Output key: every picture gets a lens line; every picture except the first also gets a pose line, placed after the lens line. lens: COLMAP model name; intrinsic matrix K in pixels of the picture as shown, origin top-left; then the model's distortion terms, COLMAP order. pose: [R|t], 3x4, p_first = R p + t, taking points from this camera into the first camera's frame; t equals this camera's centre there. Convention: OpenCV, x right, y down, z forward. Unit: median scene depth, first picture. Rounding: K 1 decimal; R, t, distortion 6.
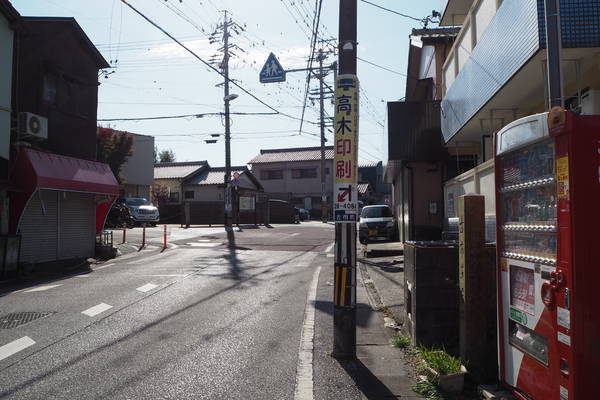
lens RADIAL K [[499.6, 0, 301.8], [0, 499.6, 197.9], [0, 0, 1]] dist [-0.057081, 0.000212]
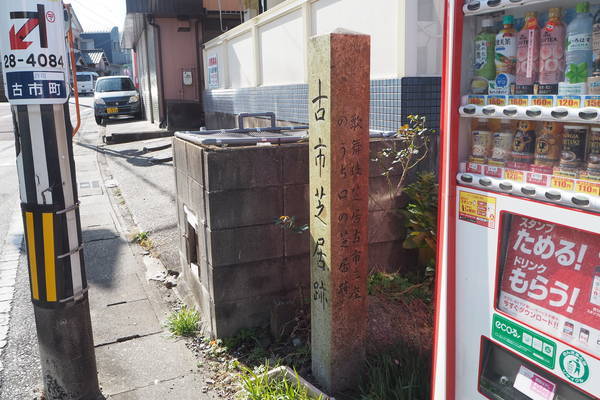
lens RADIAL K [[499.6, 0, 301.8], [0, 499.6, 197.9], [0, 0, 1]] dist [-0.057081, 0.000212]
pose [[0.876360, -0.113699, 0.468044, 0.038408], [-0.006744, 0.968747, 0.247958, 0.011527], [-0.481609, -0.220456, 0.848205, 0.262794]]
